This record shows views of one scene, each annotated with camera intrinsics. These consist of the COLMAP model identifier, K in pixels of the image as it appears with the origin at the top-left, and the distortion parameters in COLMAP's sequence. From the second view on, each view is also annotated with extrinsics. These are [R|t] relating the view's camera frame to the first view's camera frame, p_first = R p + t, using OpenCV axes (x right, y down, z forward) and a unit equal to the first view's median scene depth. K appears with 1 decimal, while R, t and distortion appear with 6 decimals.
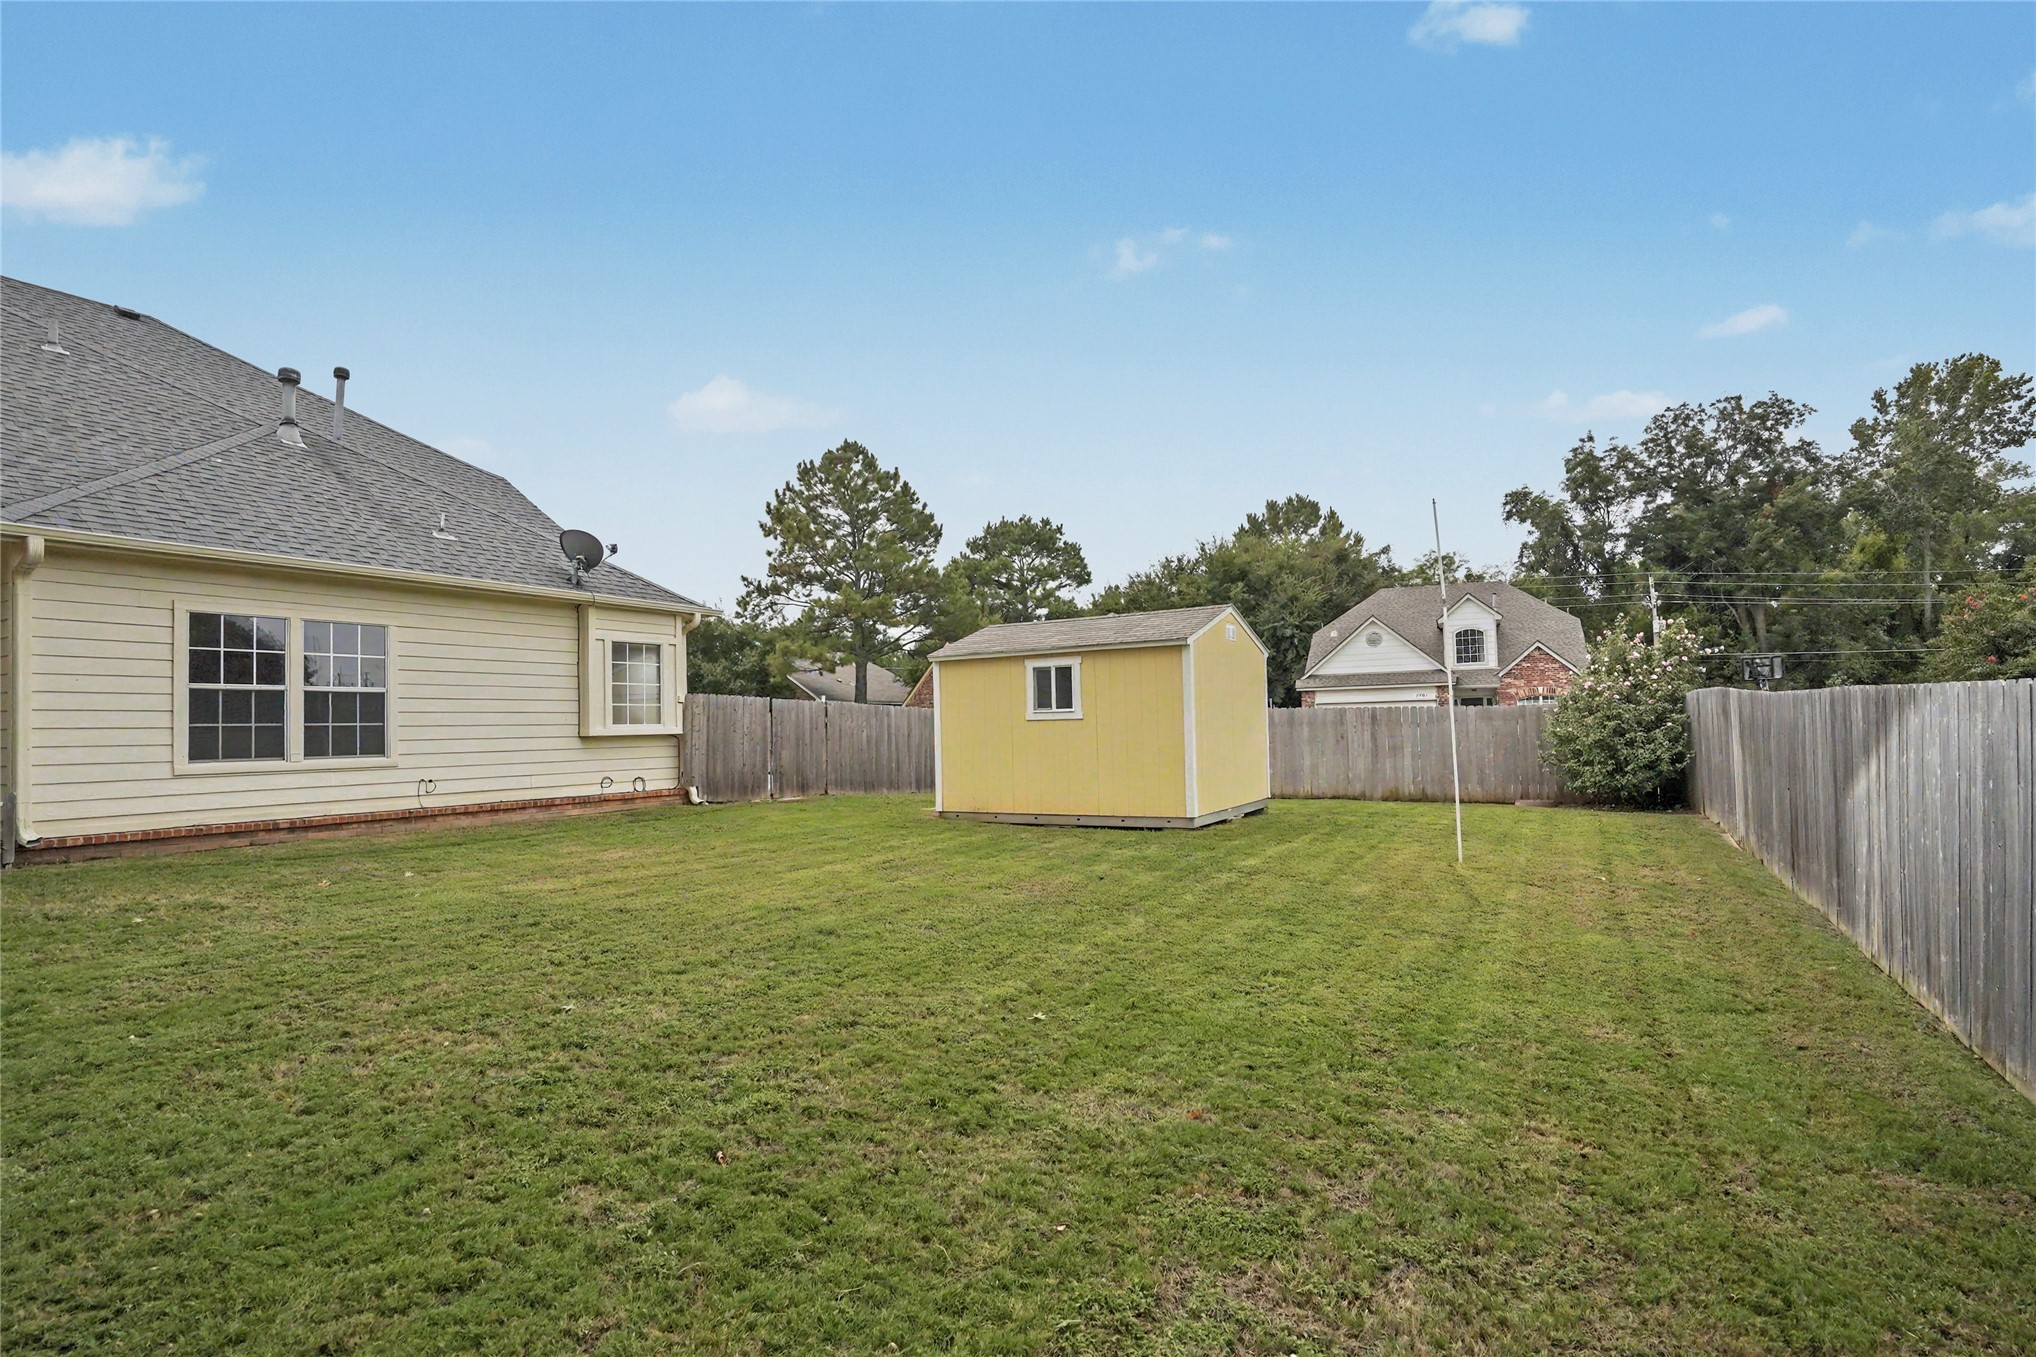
lens RADIAL K [[963.9, 0, 1019.9], [0, 963.9, 704.8], [0, 0, 1]] dist [-0.072027, 0.023017]
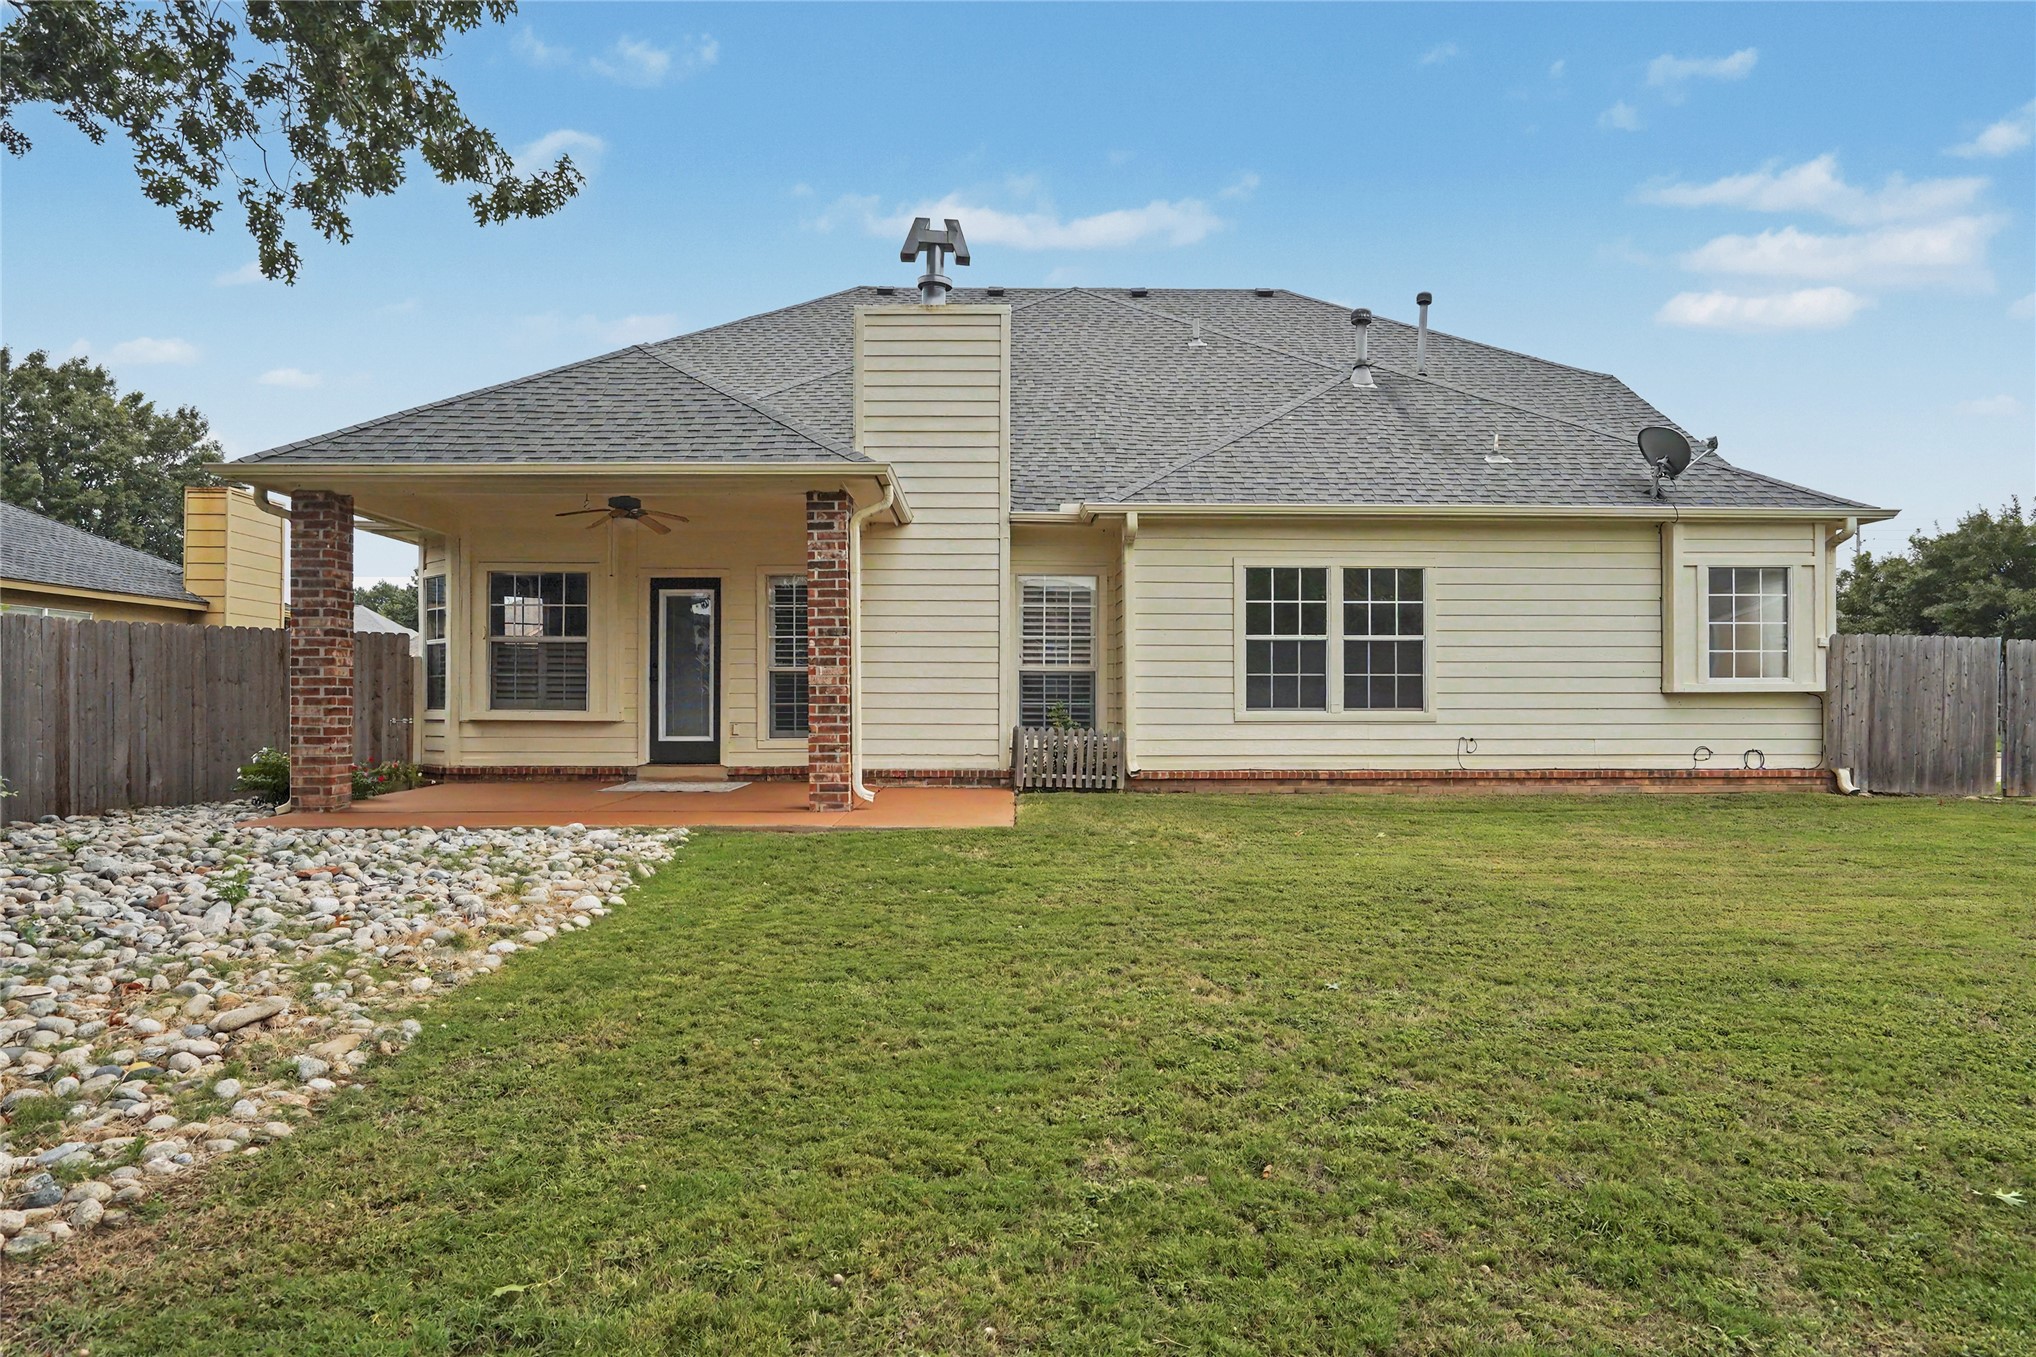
lens RADIAL K [[1184.2, 0, 1018.0], [0, 1184.2, 678.5], [0, 0, 1]] dist [-0.029157, 0.000453]
pose [[0.511857, 0.006166, -0.859048, 0.113295], [0.008952, 0.999882, 0.012511, 0.006222], [0.859024, -0.014094, 0.511741, 0.067857]]
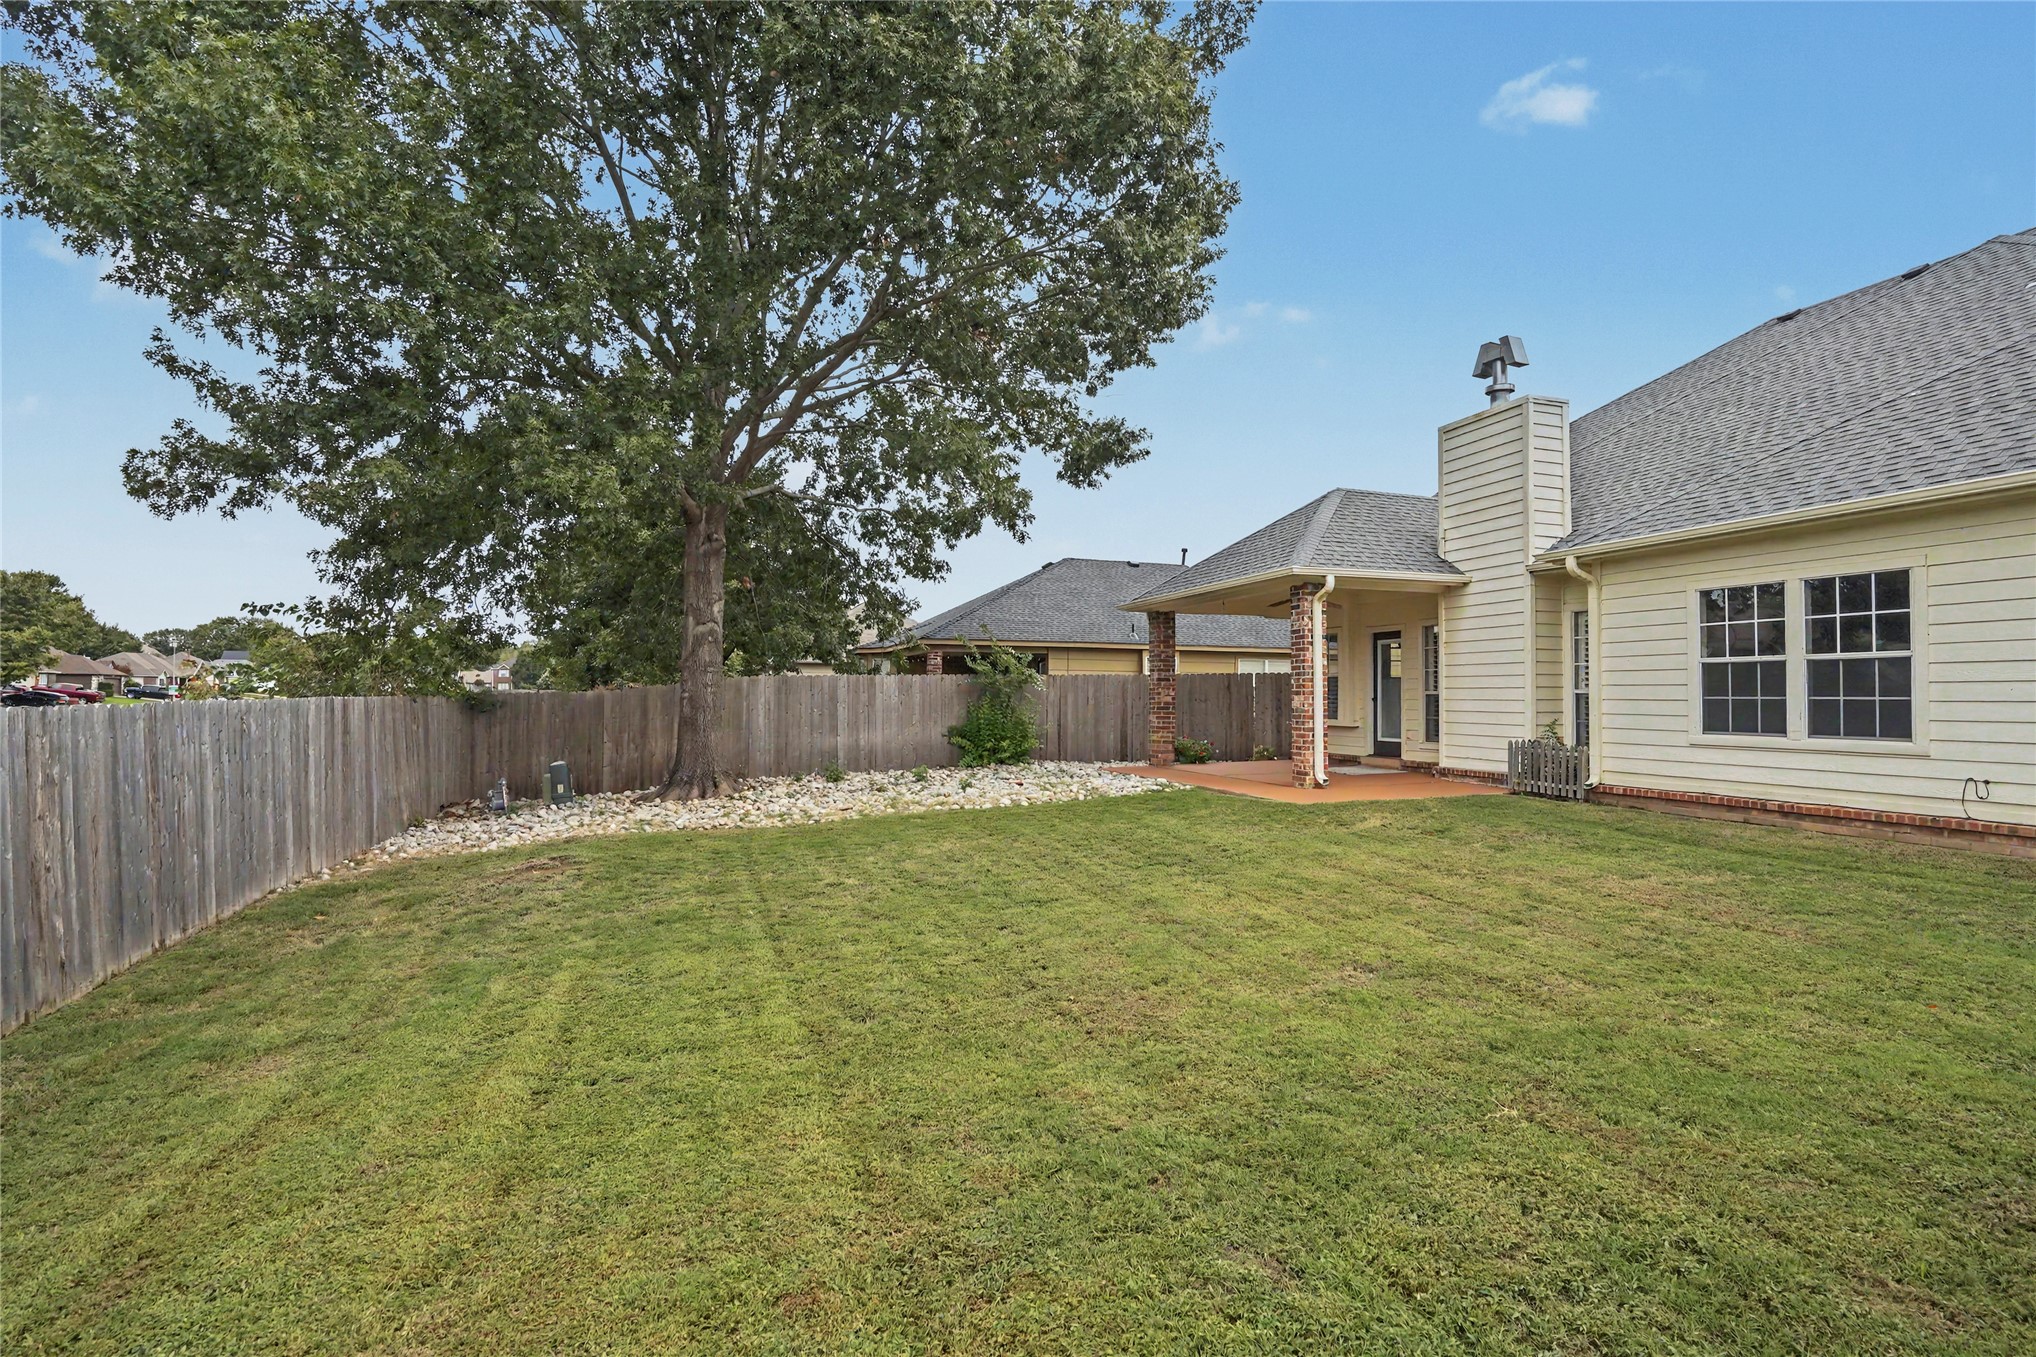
lens RADIAL K [[955.4, 0, 1020.2], [0, 955.4, 670.1], [0, 0, 1]] dist [-0.044969, 0.022006]
pose [[-0.663750, -0.003466, -0.747946, 0.364924], [0.027620, 0.999194, -0.029140, -0.000007], [0.747444, -0.040000, -0.663119, 0.970531]]
